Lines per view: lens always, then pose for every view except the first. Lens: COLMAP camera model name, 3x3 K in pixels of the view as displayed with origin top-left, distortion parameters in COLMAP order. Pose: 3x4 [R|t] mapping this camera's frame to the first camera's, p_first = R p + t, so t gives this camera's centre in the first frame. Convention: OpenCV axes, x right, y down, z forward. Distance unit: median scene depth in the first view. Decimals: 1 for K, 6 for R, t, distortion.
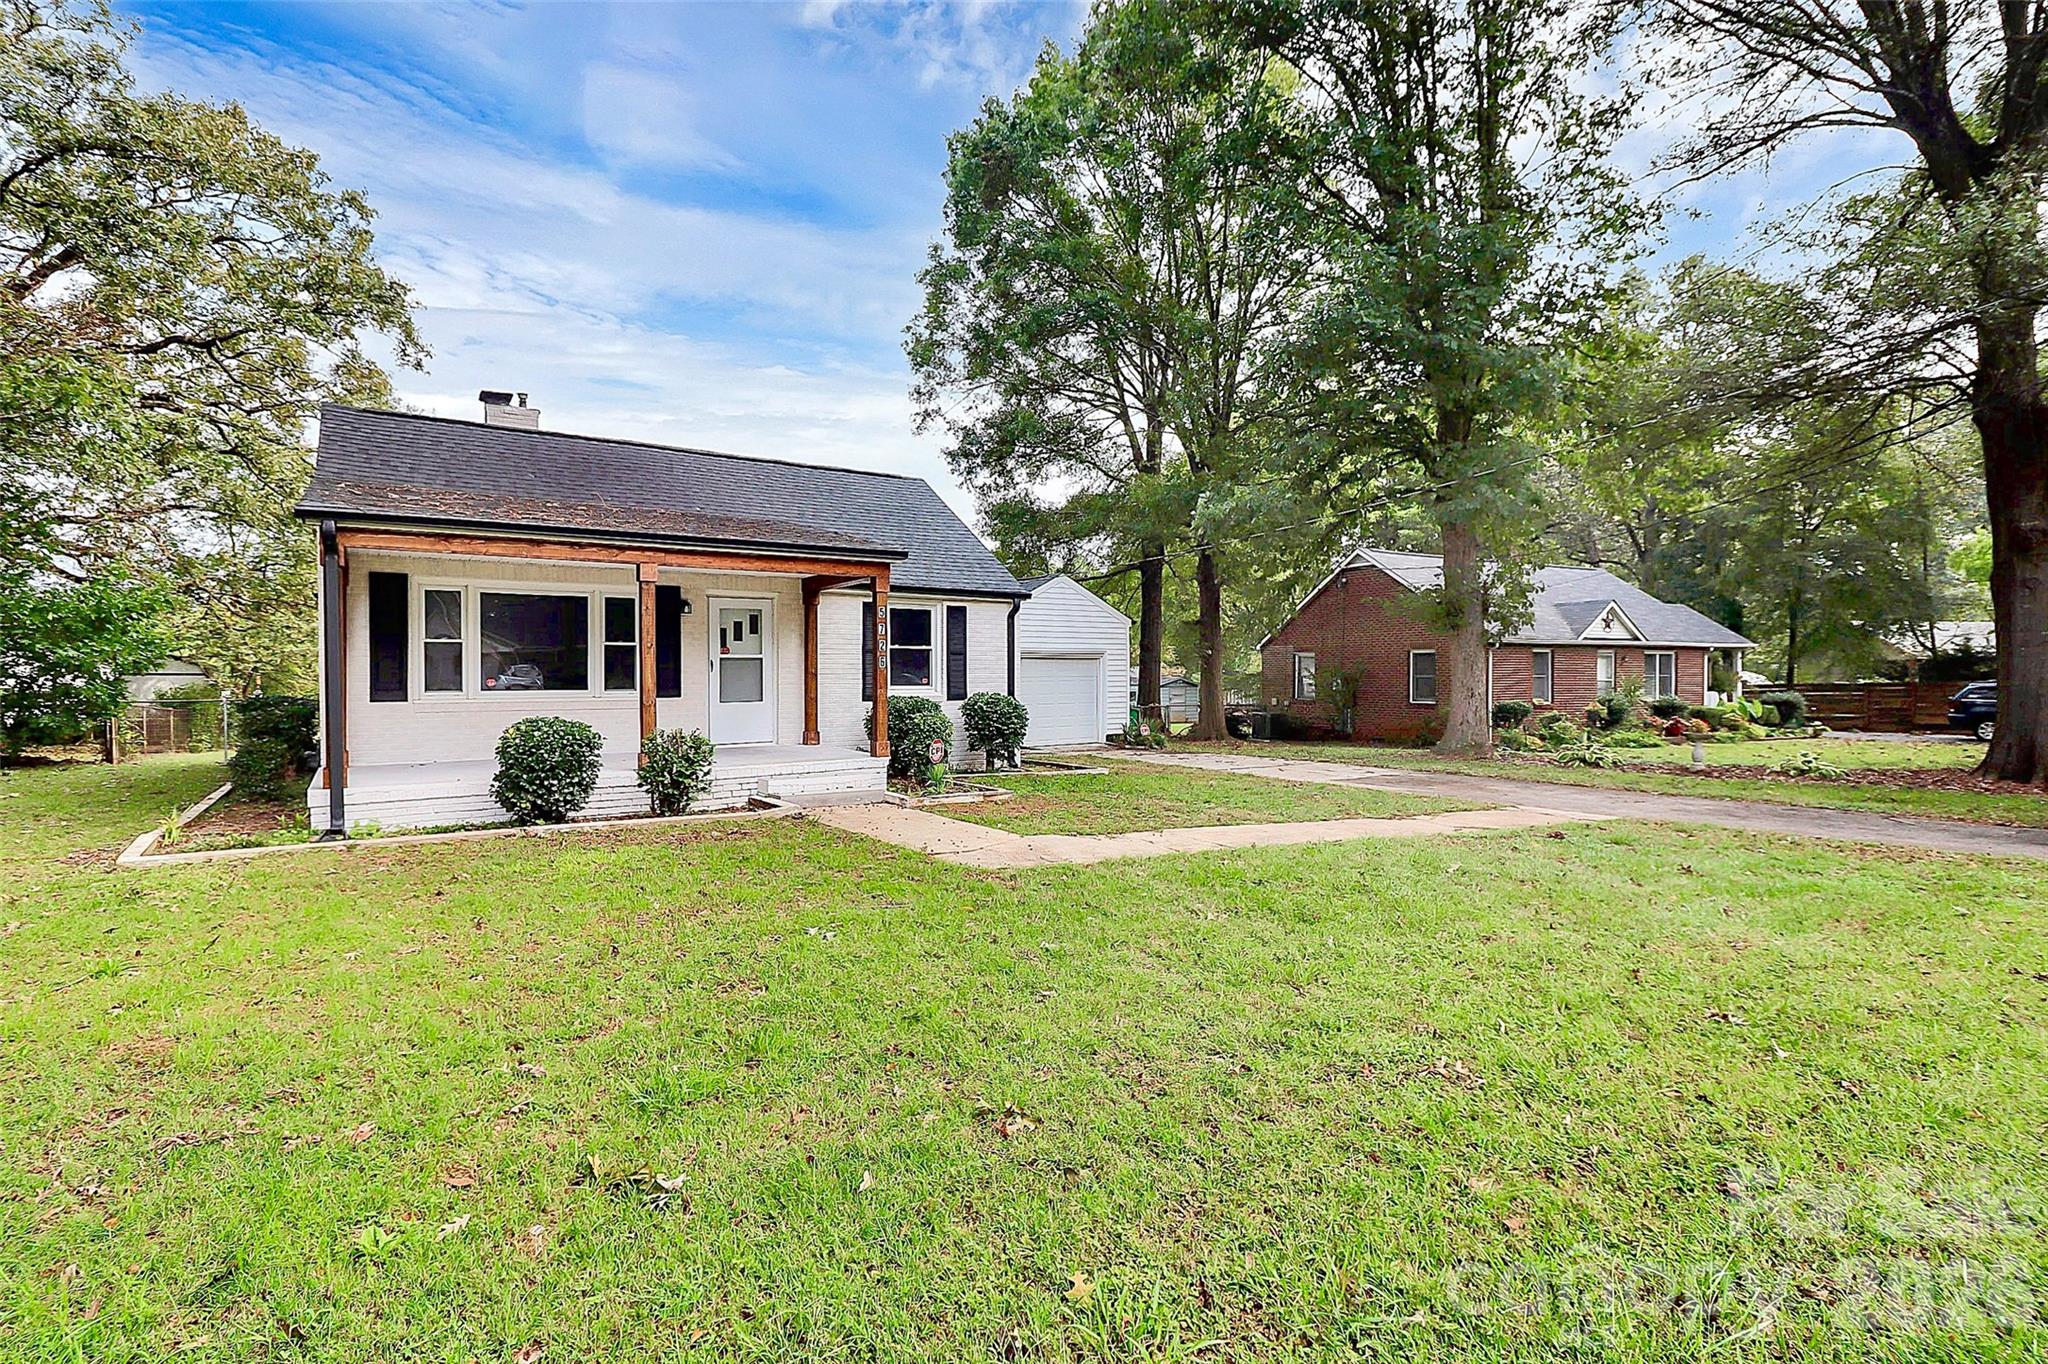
lens RADIAL K [[975.0, 0, 1014.3], [0, 975.0, 673.7], [0, 0, 1]] dist [0.007863, -0.012137]
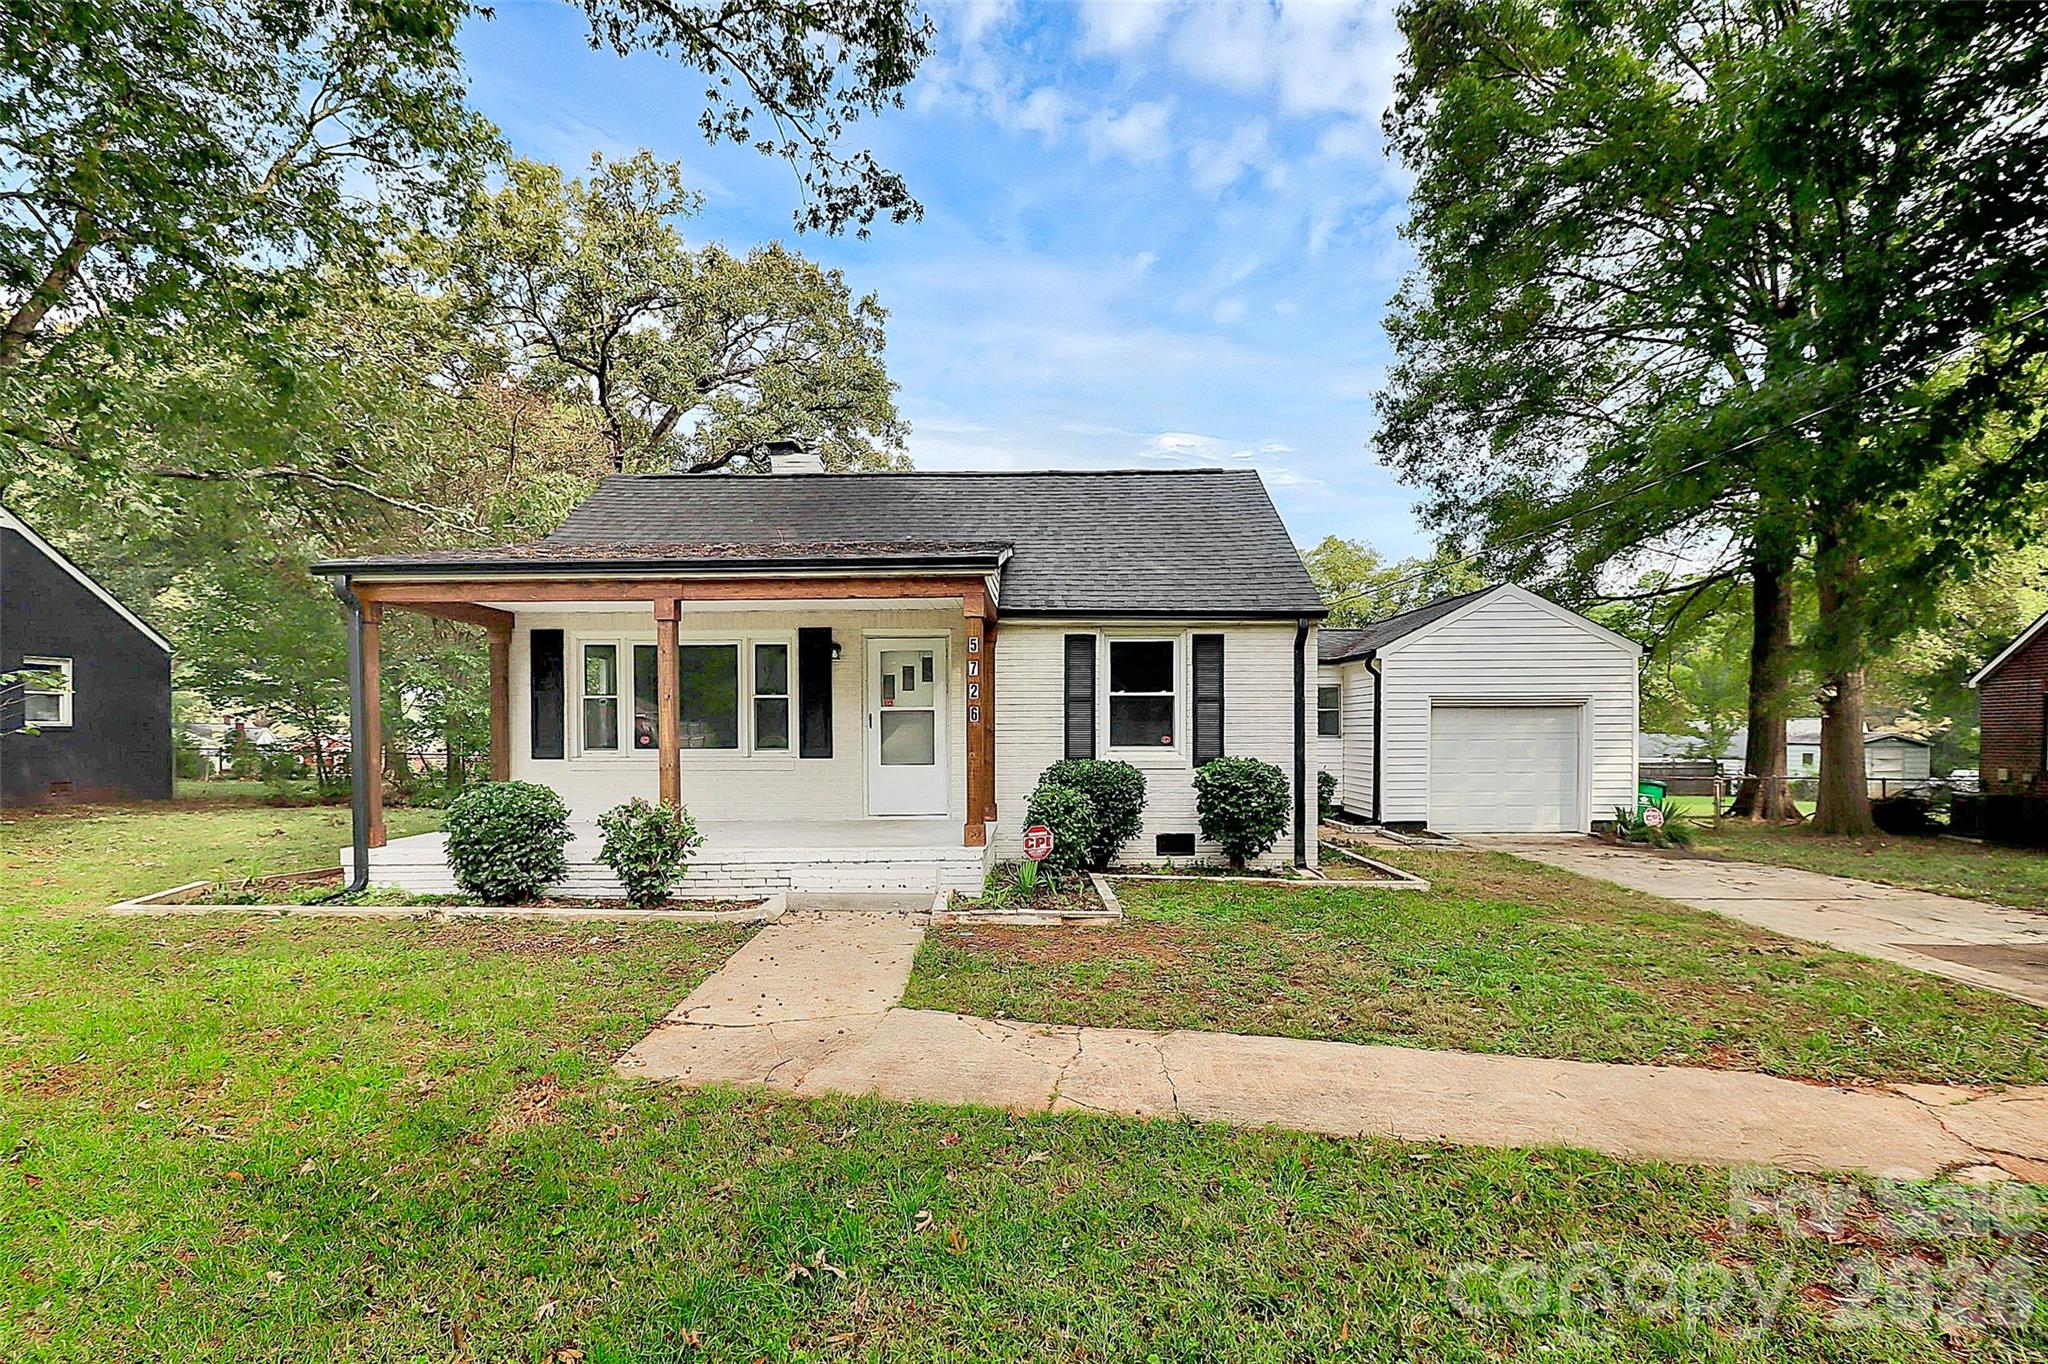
lens RADIAL K [[975.0, 0, 1028.0], [0, 975.0, 749.7], [0, 0, 1]] dist [0.007863, -0.012137]
pose [[0.817663, 0.012985, -0.575551, 0.258038], [0.001234, 0.999704, 0.024307, -0.002827], [0.575696, -0.020585, 0.817404, 0.358691]]
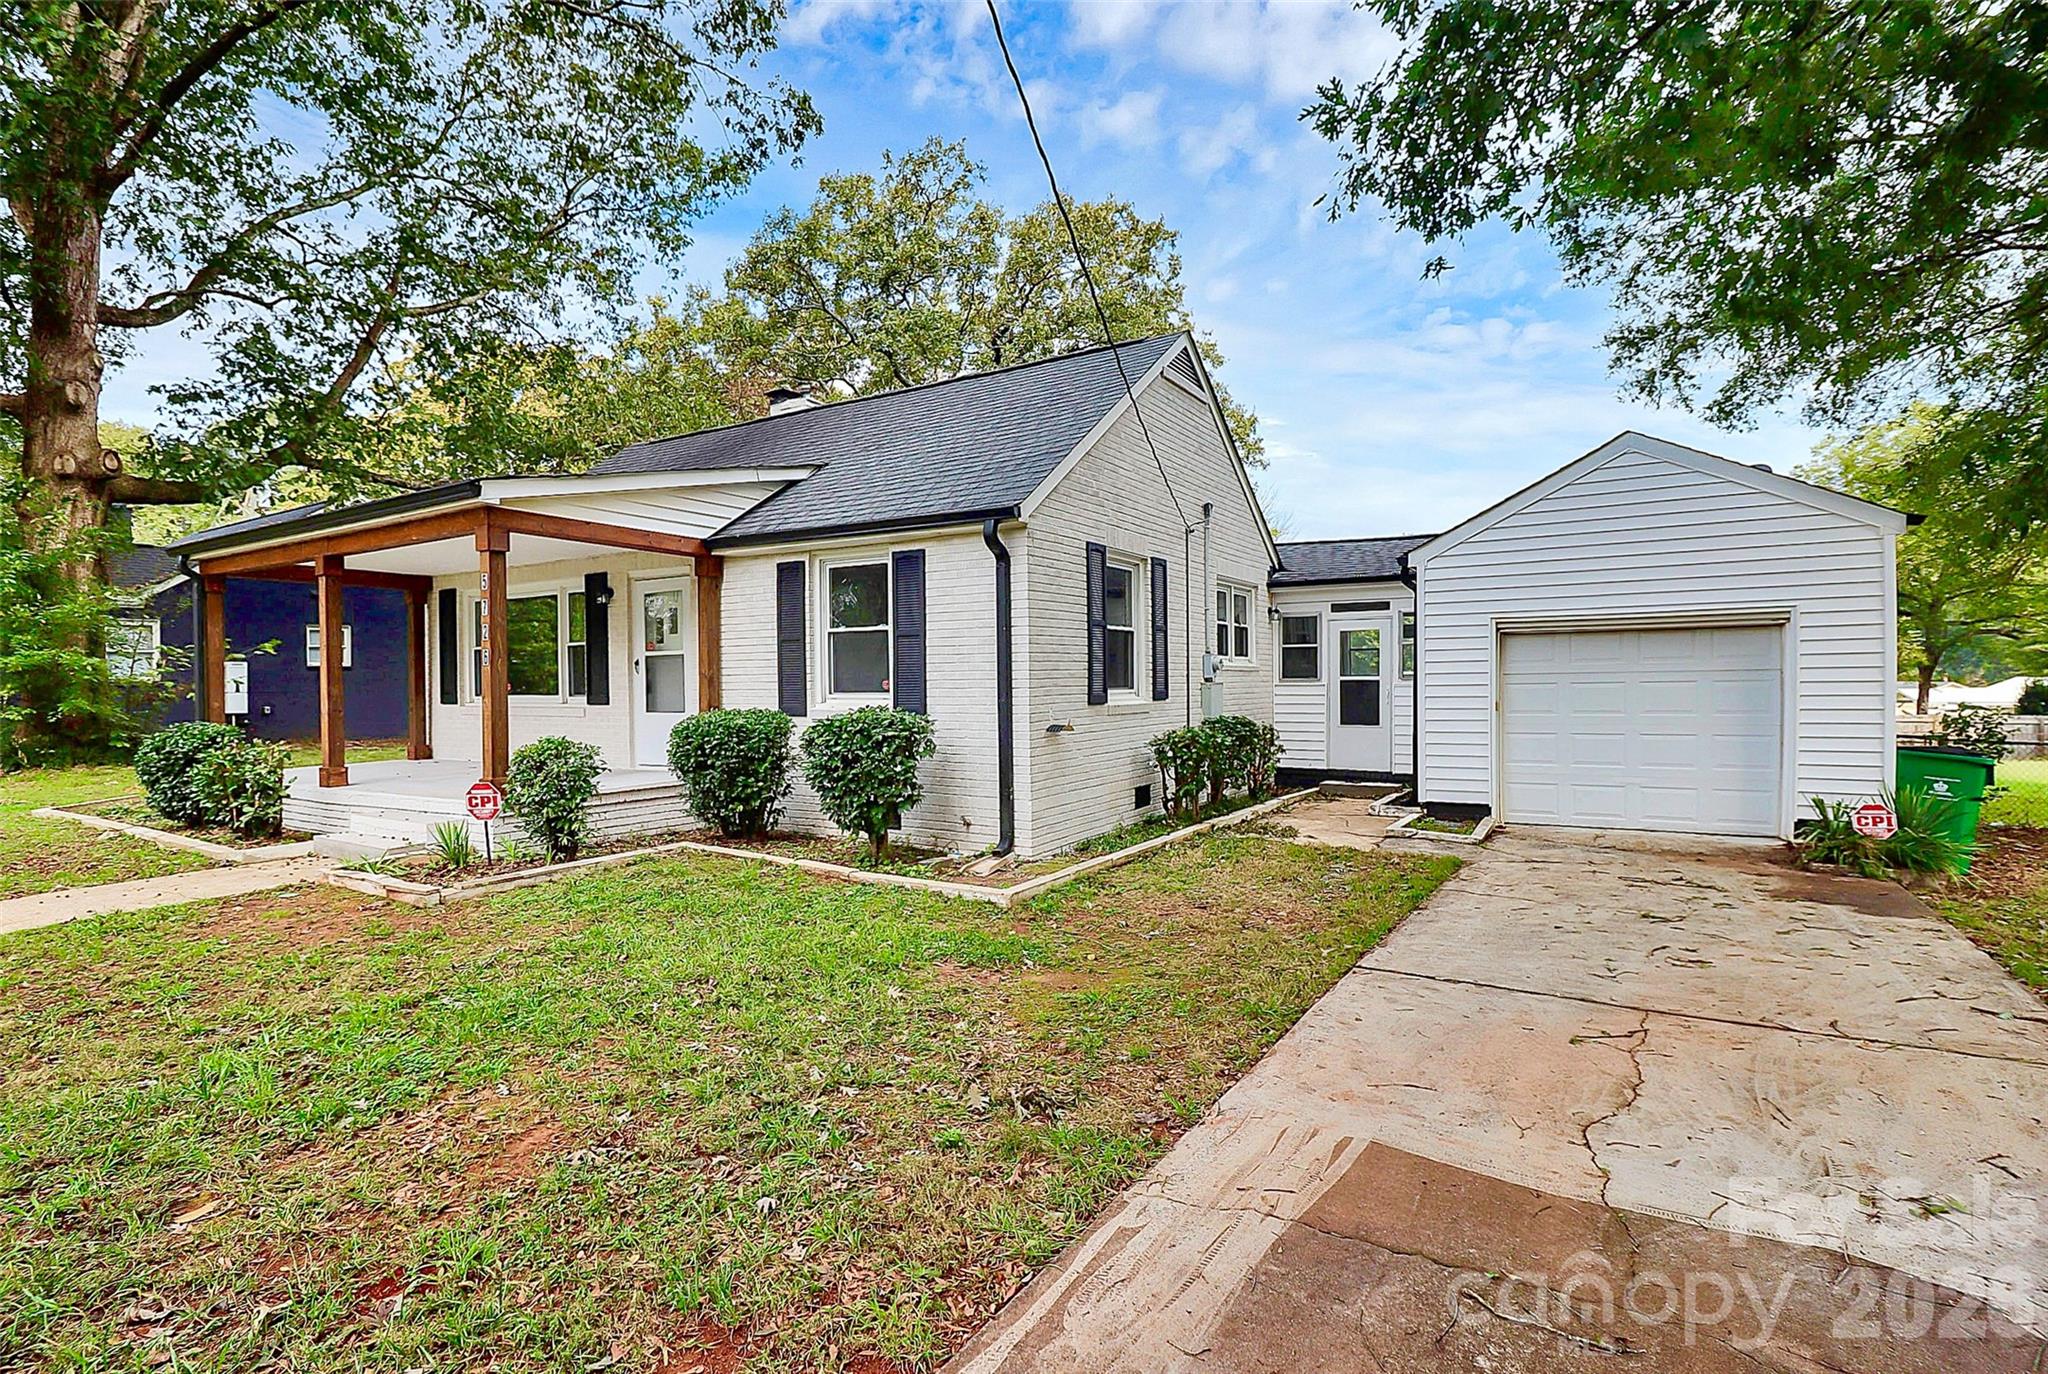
lens RADIAL K [[975.0, 0, 1042.1], [0, 975.0, 703.5], [0, 0, 1]] dist [0.007863, -0.012137]
pose [[0.411329, 0.017500, -0.911319, 0.510824], [0.011069, 0.999646, 0.024192, 0.006110], [0.911420, -0.020038, 0.410990, 0.887532]]
